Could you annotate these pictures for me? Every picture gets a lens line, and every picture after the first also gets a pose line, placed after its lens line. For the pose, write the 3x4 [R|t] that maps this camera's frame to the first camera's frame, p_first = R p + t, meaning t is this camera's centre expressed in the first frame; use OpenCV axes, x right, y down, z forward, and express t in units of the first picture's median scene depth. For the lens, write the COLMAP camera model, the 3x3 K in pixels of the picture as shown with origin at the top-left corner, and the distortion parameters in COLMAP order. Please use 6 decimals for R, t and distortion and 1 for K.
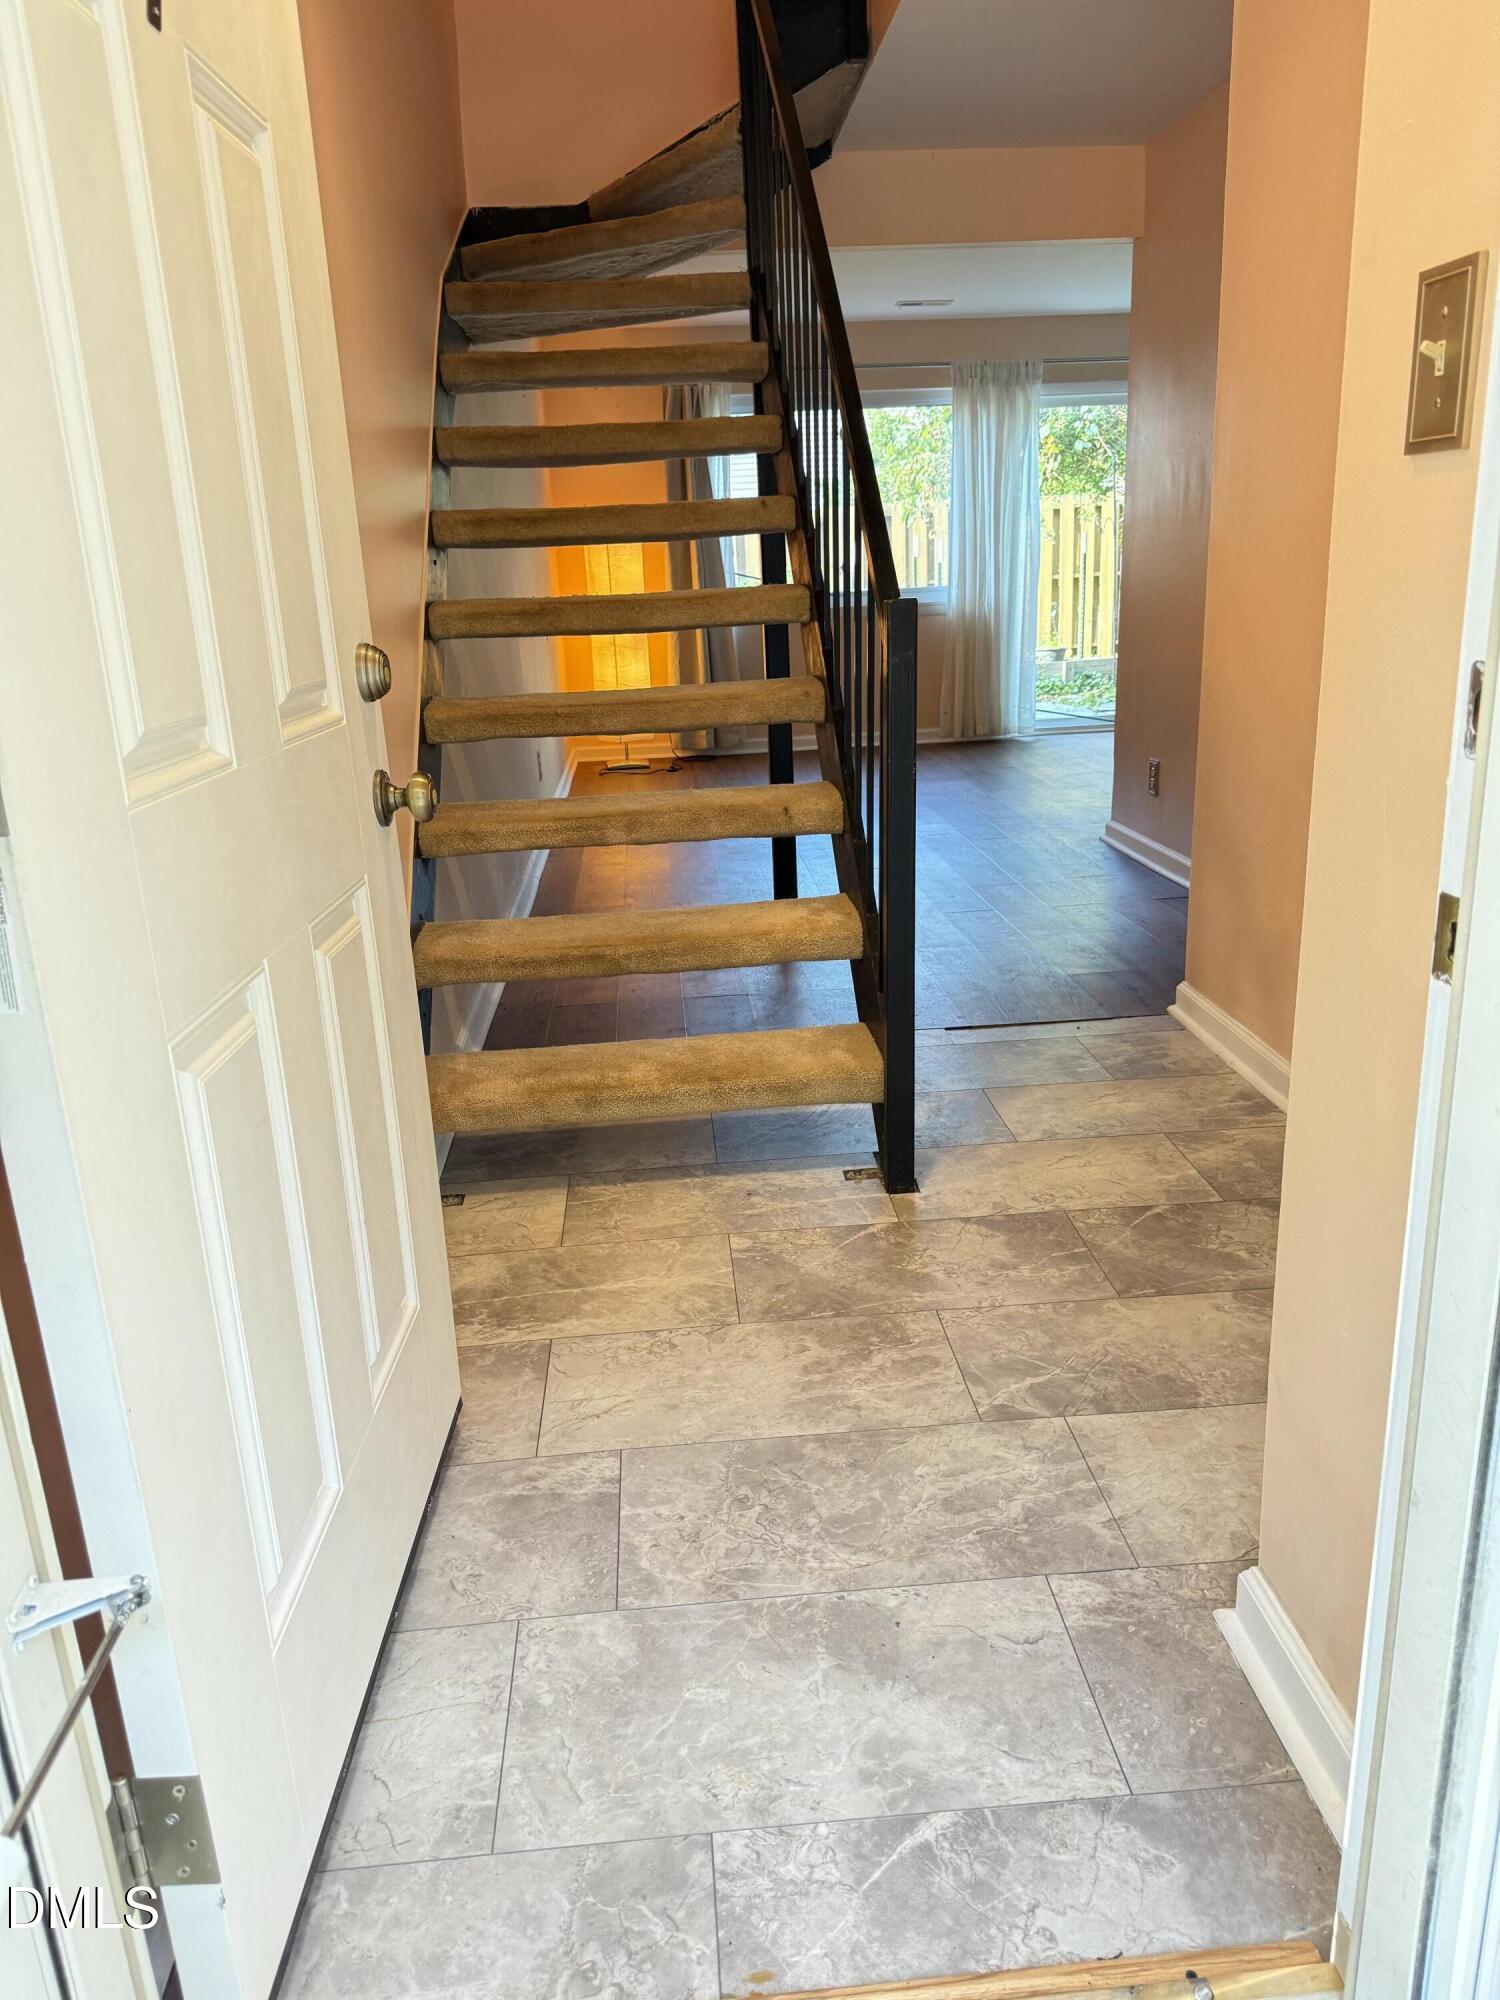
lens RADIAL K [[1431.6, 0, 753.9], [0, 1431.6, 1009.6], [0, 0, 1]] dist [0.034238, -0.014935]
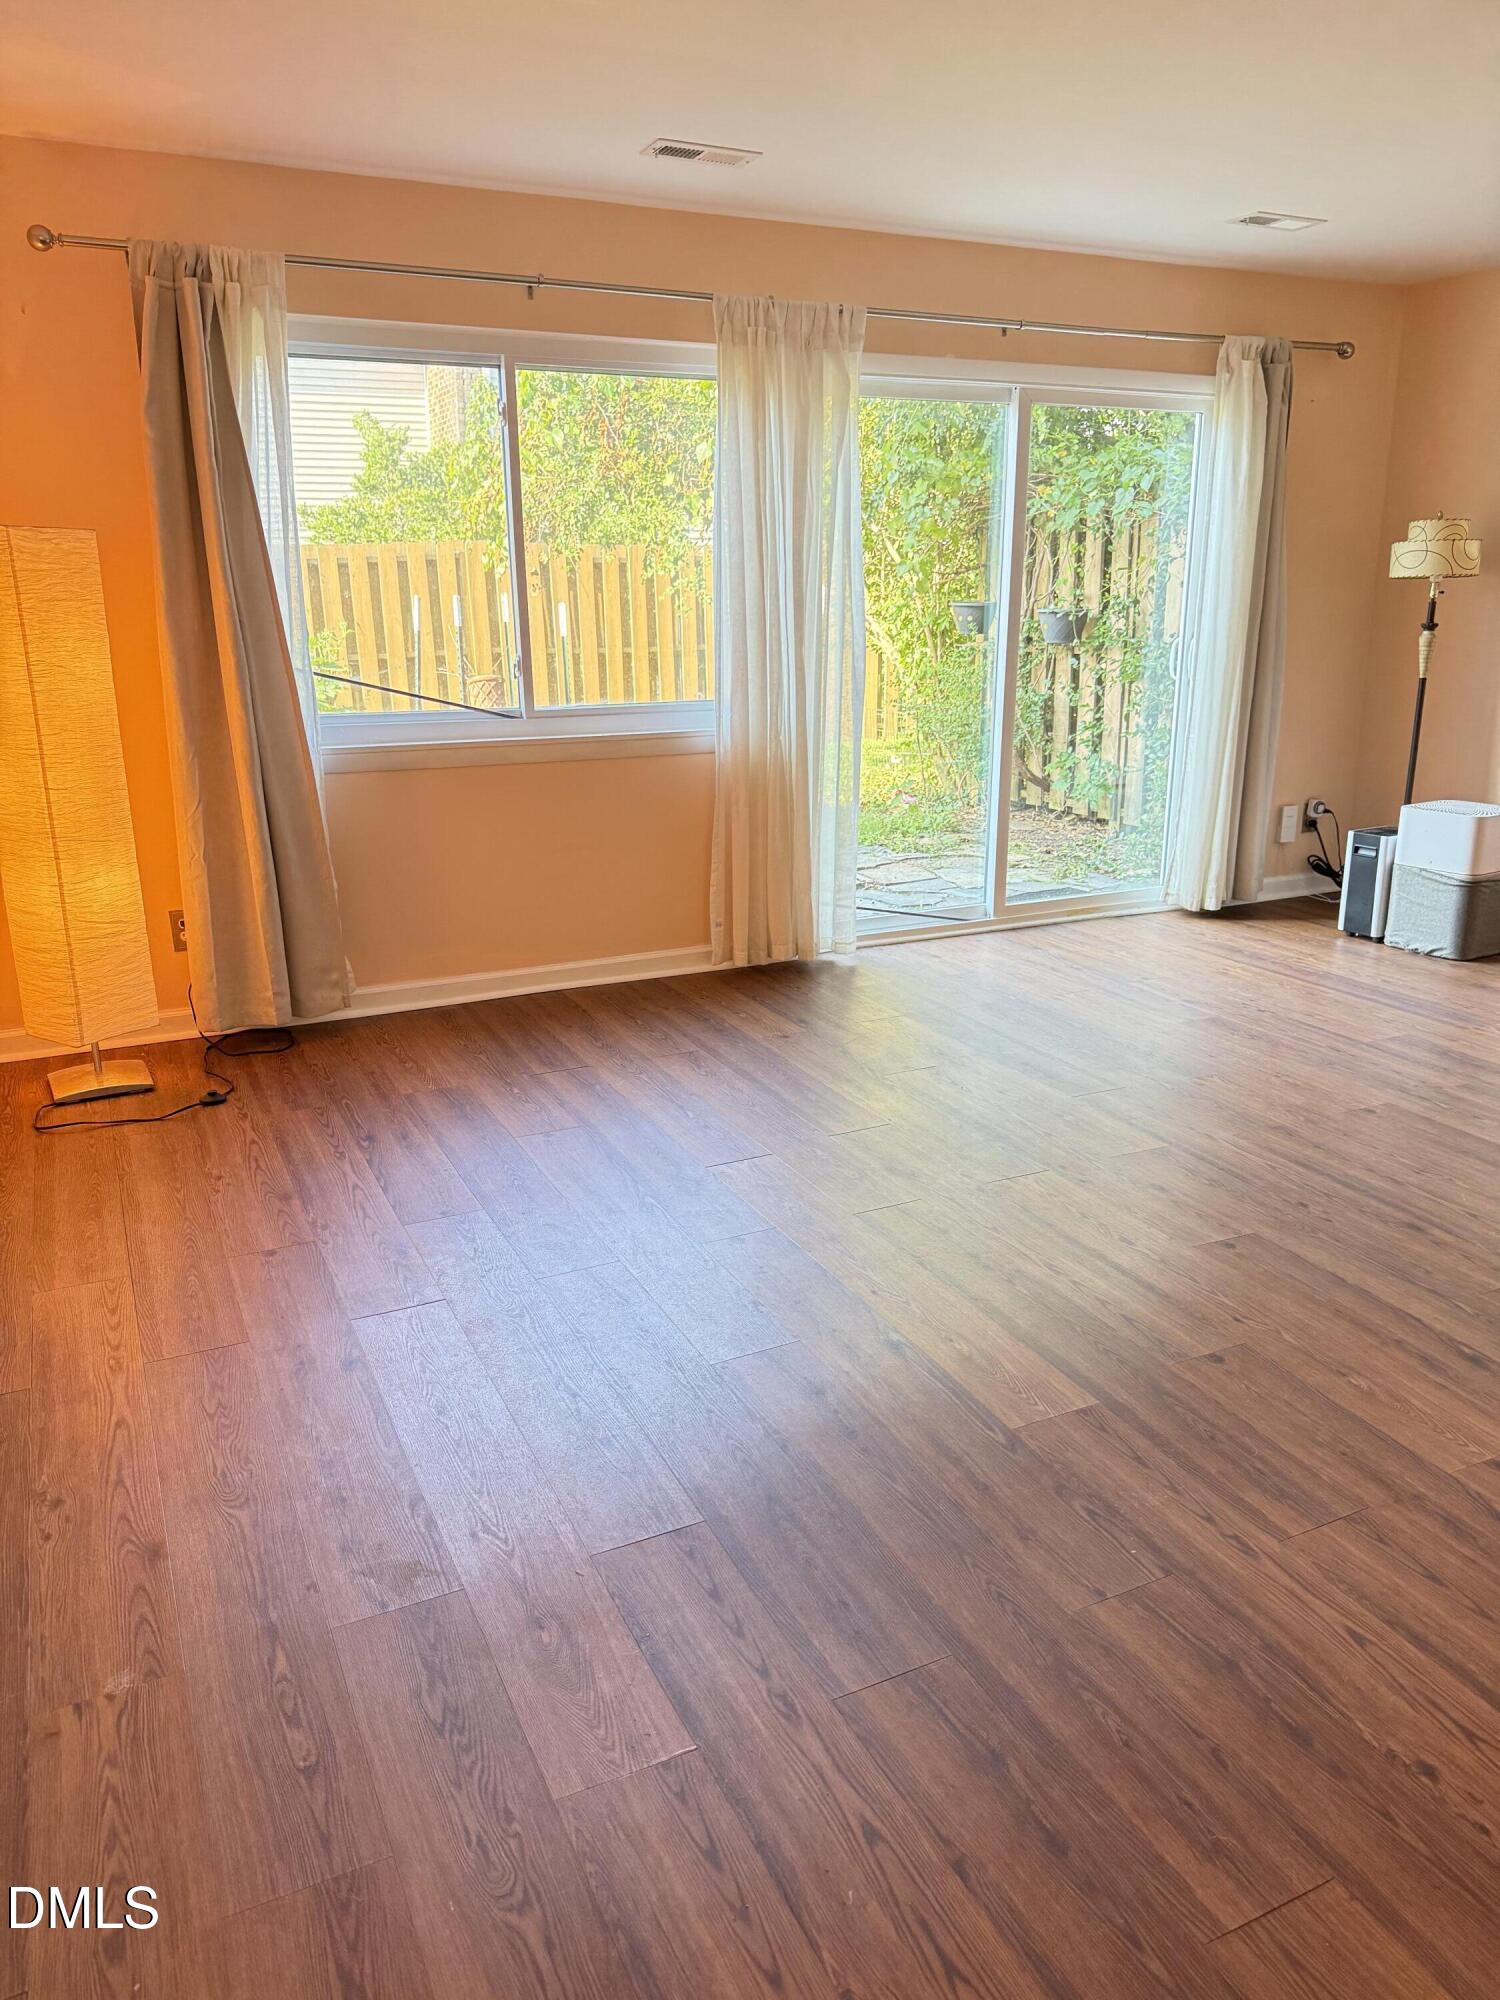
lens RADIAL K [[1431.6, 0, 742.8], [0, 1431.6, 979.5], [0, 0, 1]] dist [0.034238, -0.014935]
pose [[0.936493, -0.061323, 0.345282, -0.051572], [0.076538, 0.996597, -0.030595, -0.172538], [-0.342231, 0.055079, 0.938000, 0.491617]]
